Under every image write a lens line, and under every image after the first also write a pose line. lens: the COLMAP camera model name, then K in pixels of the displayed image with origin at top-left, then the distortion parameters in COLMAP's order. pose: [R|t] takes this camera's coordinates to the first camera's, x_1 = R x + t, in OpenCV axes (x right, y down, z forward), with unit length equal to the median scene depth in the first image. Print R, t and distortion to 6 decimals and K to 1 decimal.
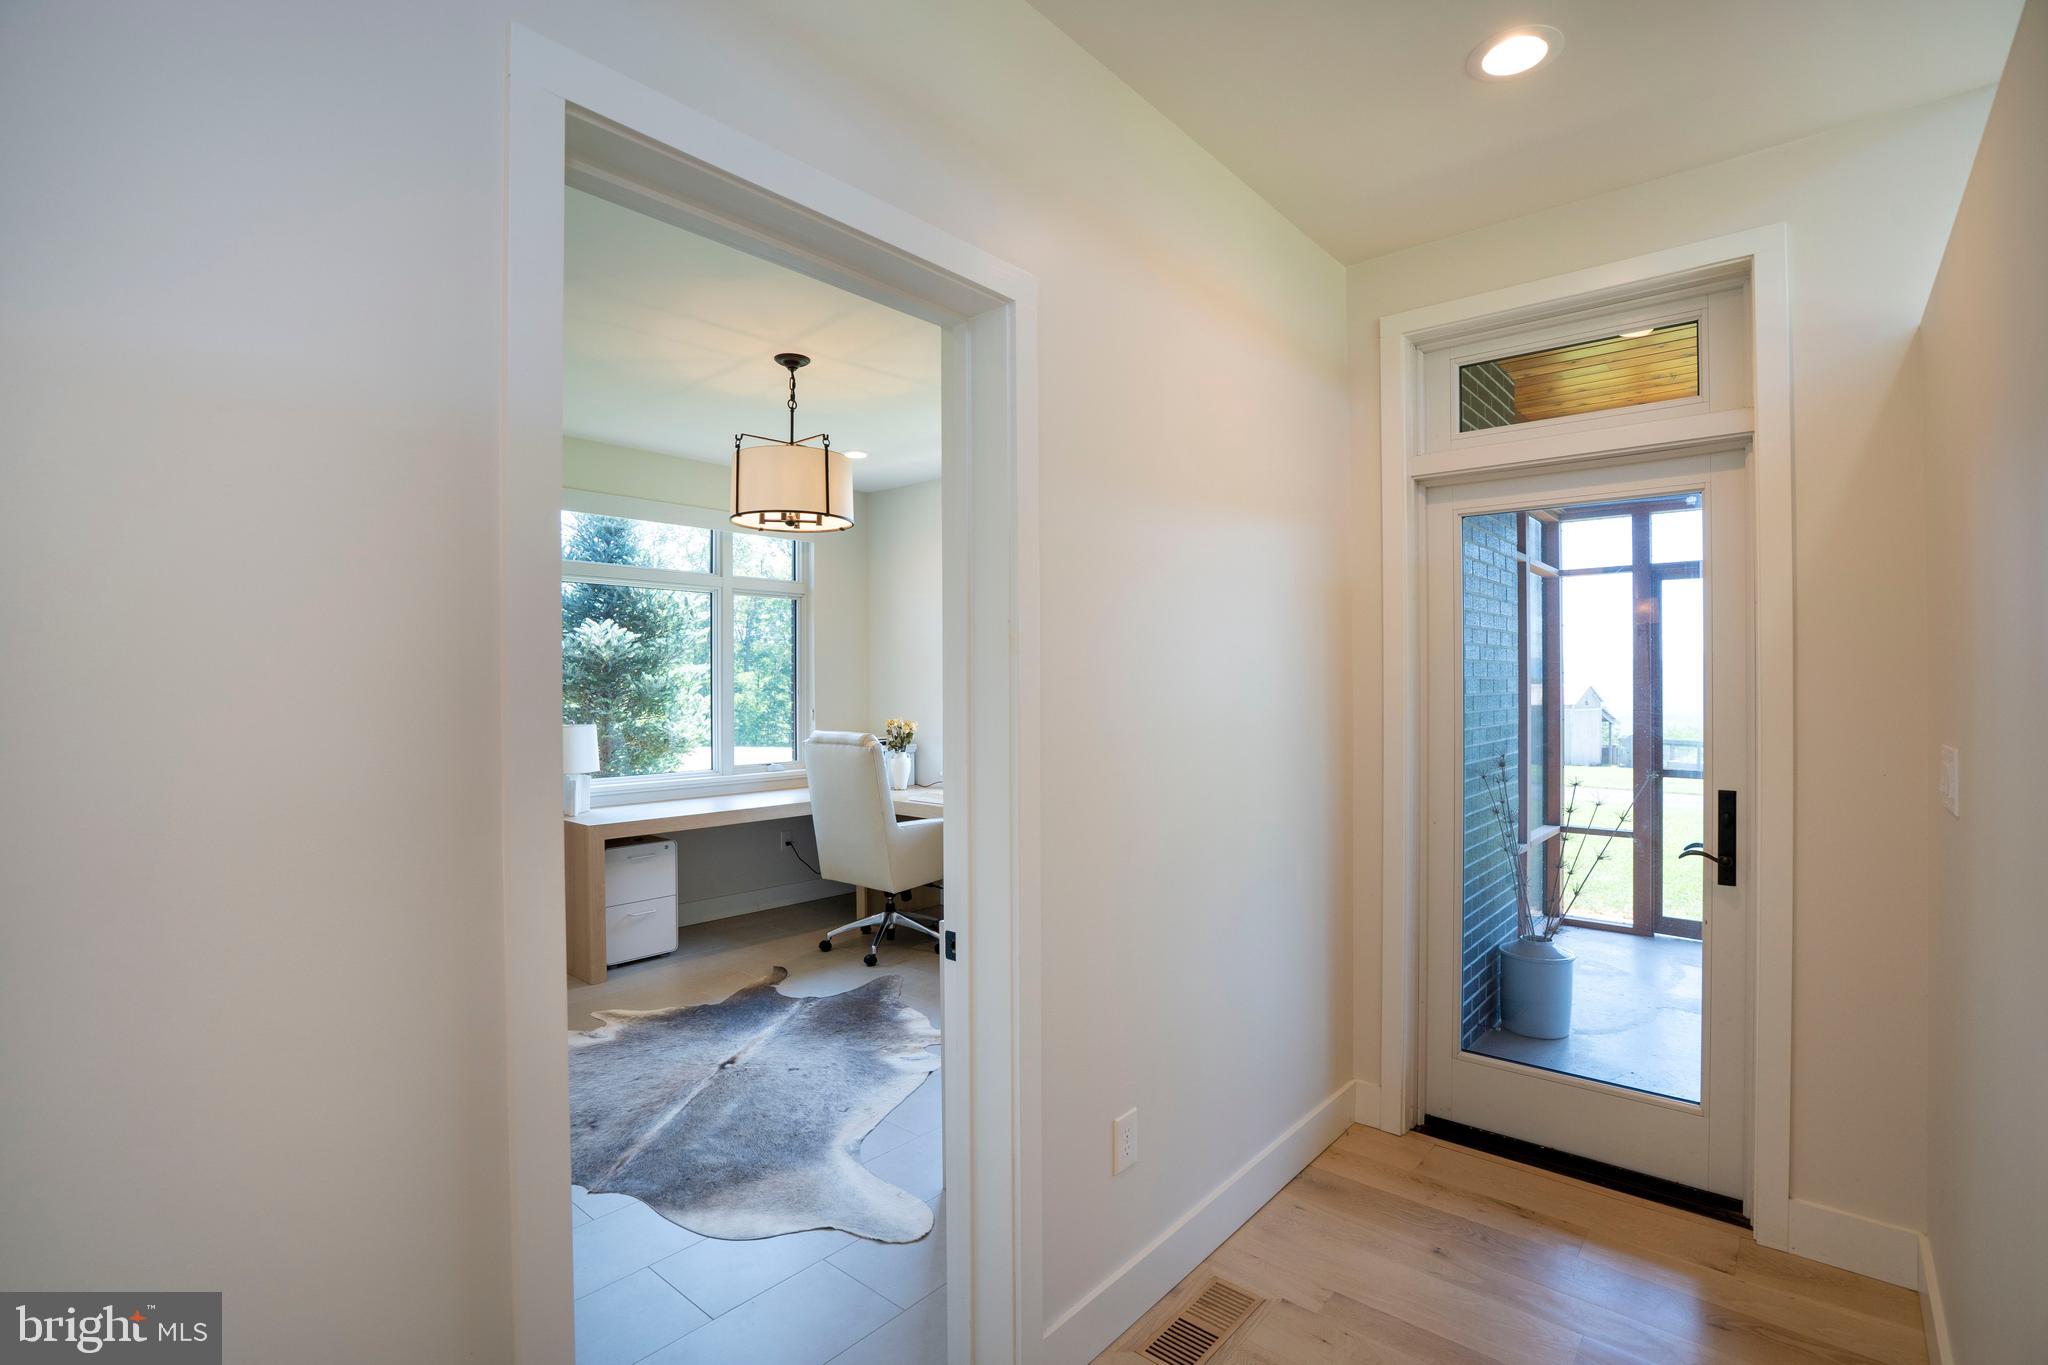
lens RADIAL K [[945.8, 0, 1029.9], [0, 945.8, 684.0], [0, 0, 1]] dist [-0.071892, 0.028036]
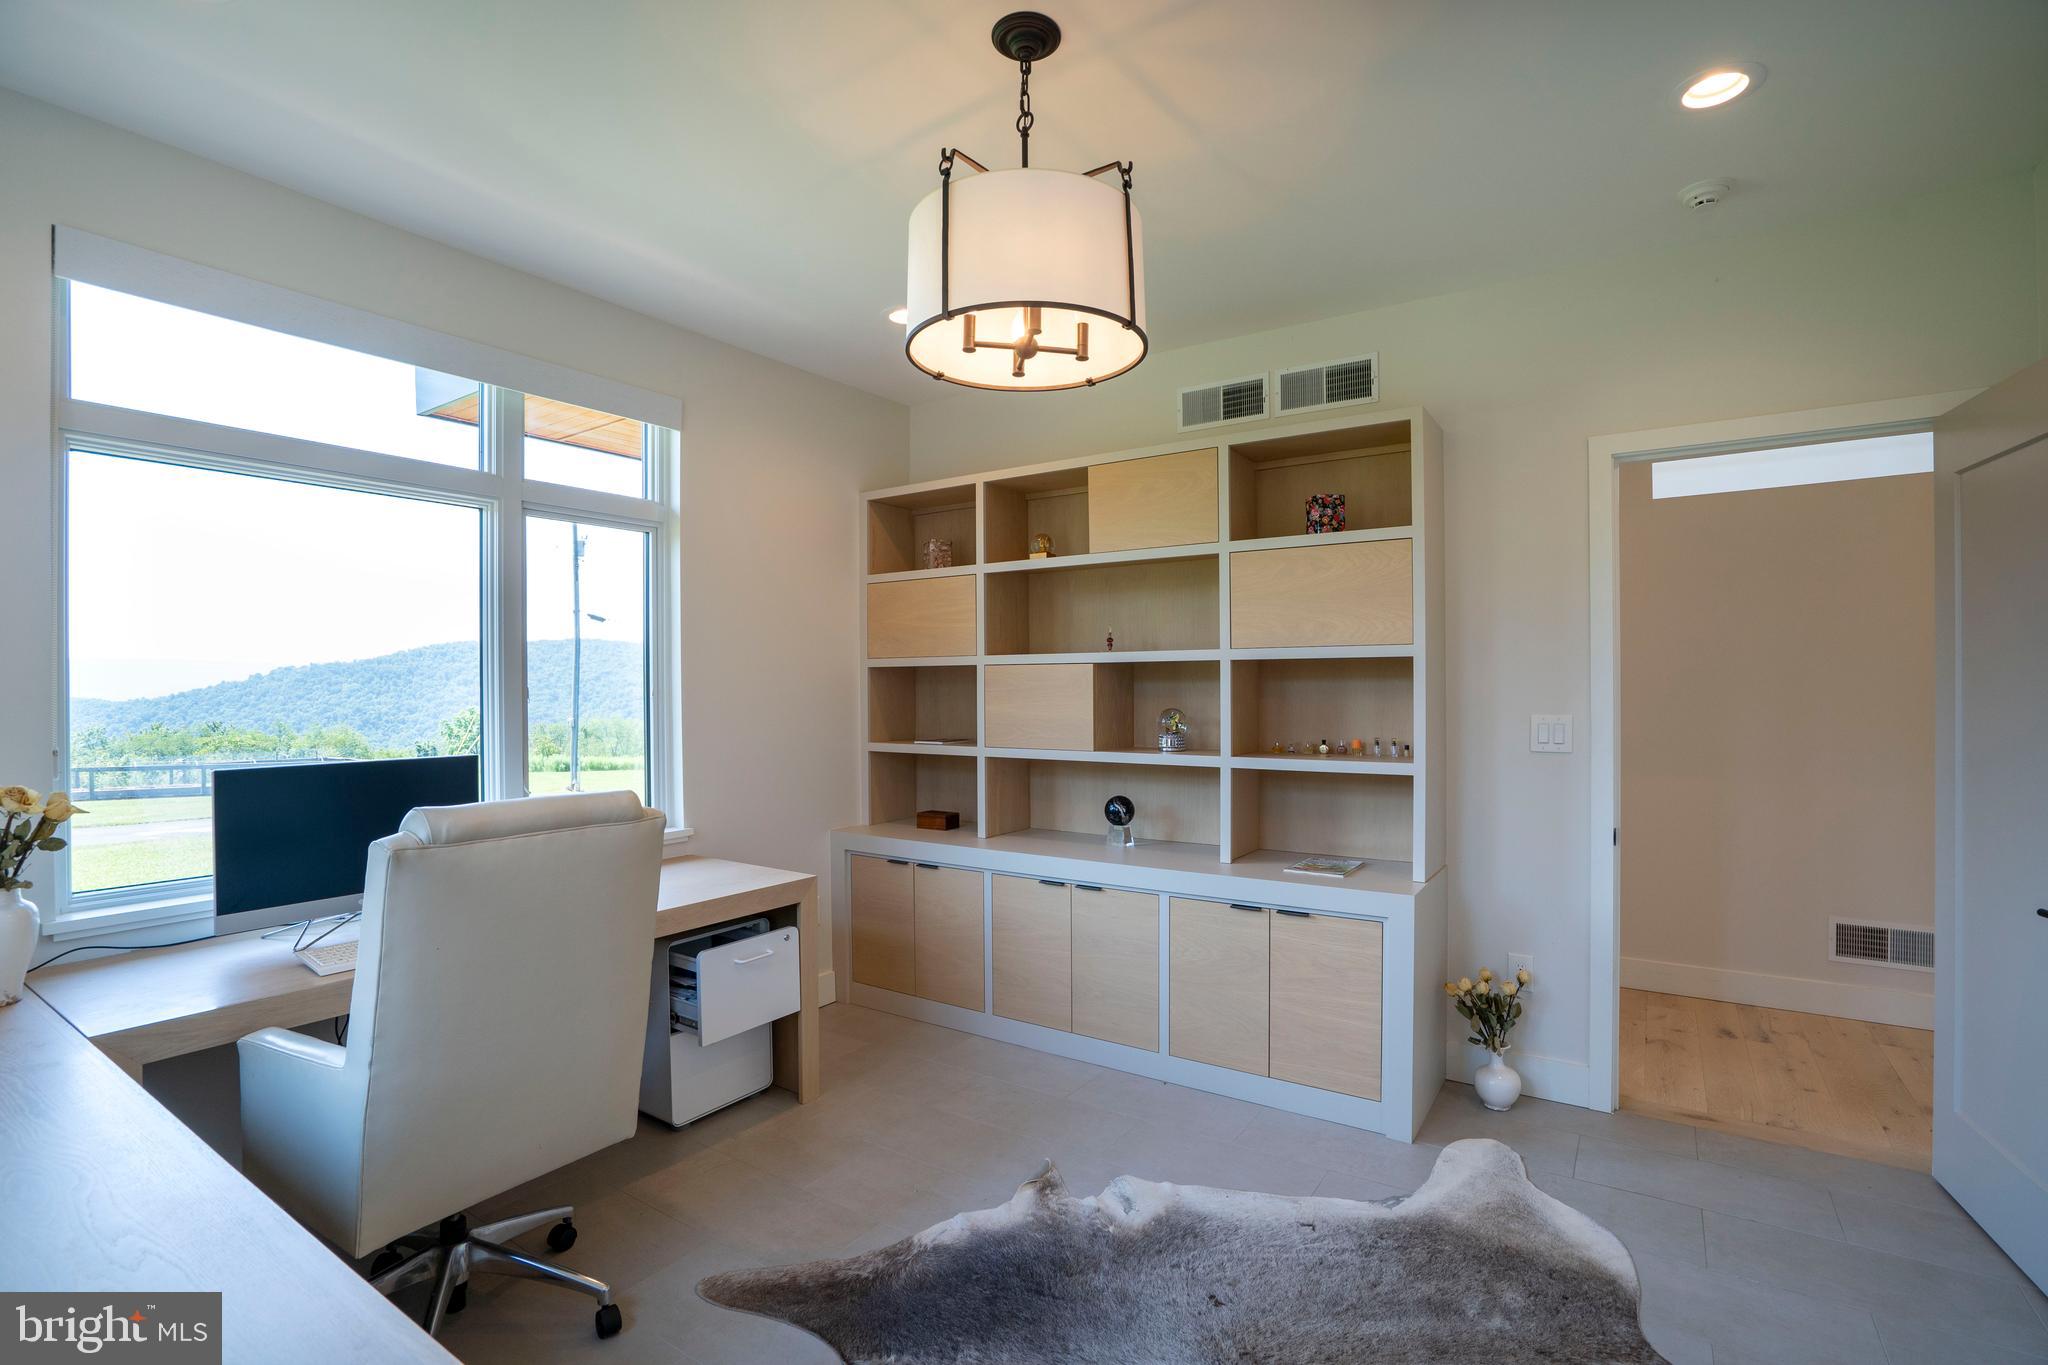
lens RADIAL K [[945.8, 0, 1029.9], [0, 945.8, 684.0], [0, 0, 1]] dist [-0.071892, 0.028036]
pose [[-0.116898, 0.010125, 0.993092, -0.606580], [0.003998, 0.999945, -0.009724, 0.009279], [-0.993136, 0.002834, -0.116932, 0.855043]]
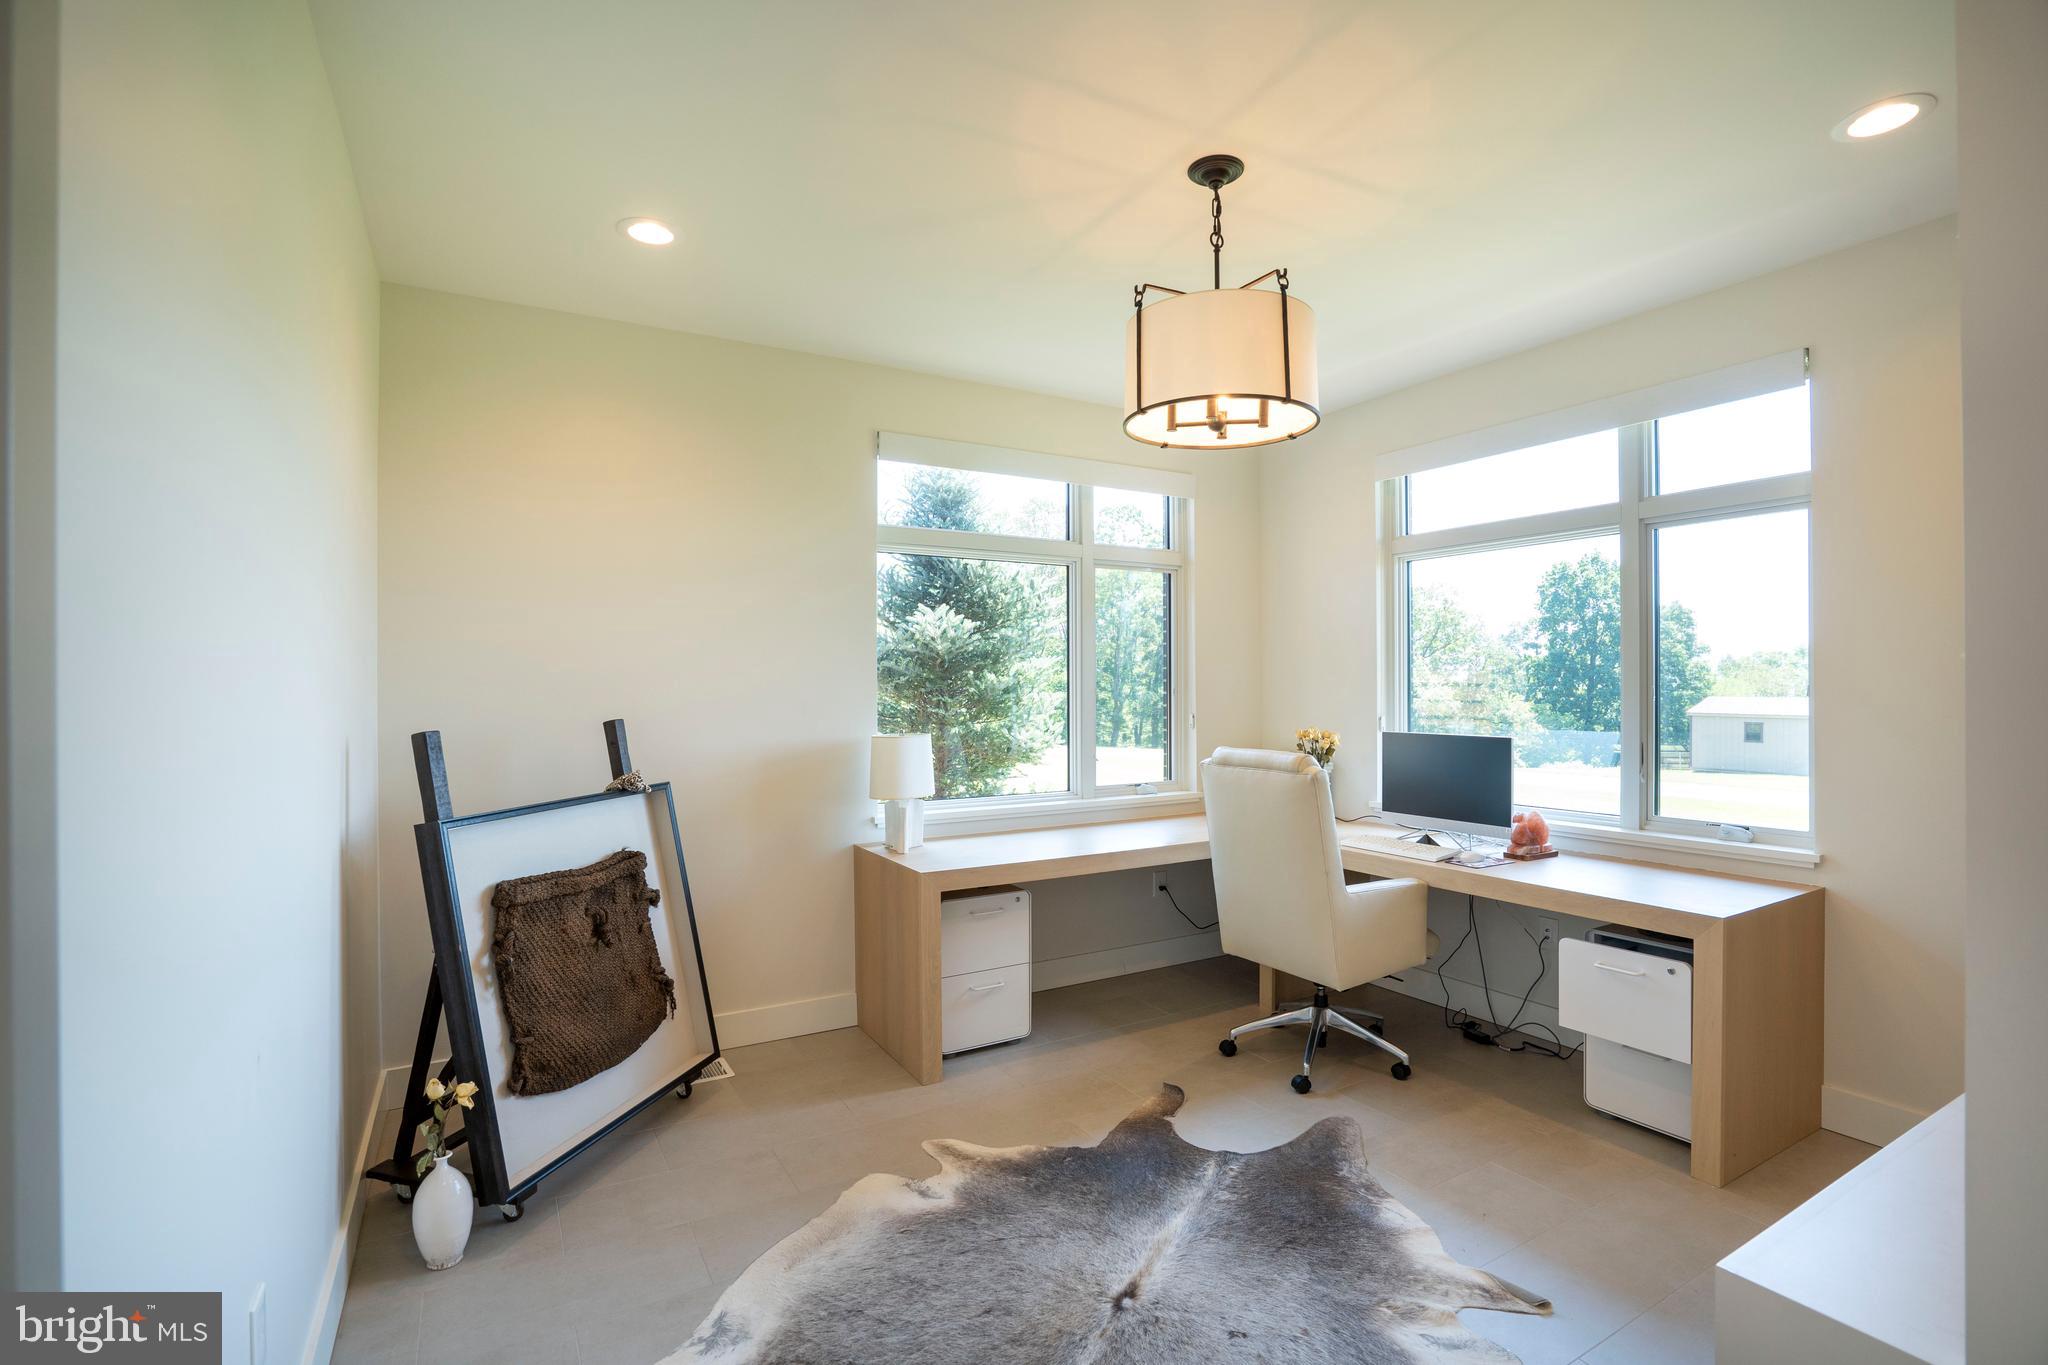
lens RADIAL K [[945.8, 0, 1029.9], [0, 945.8, 684.0], [0, 0, 1]] dist [-0.071892, 0.028036]
pose [[0.945325, 0.000387, -0.326130, -0.135715], [0.000096, 0.999999, 0.001465, 0.000695], [0.326130, -0.001417, 0.945324, 0.293677]]
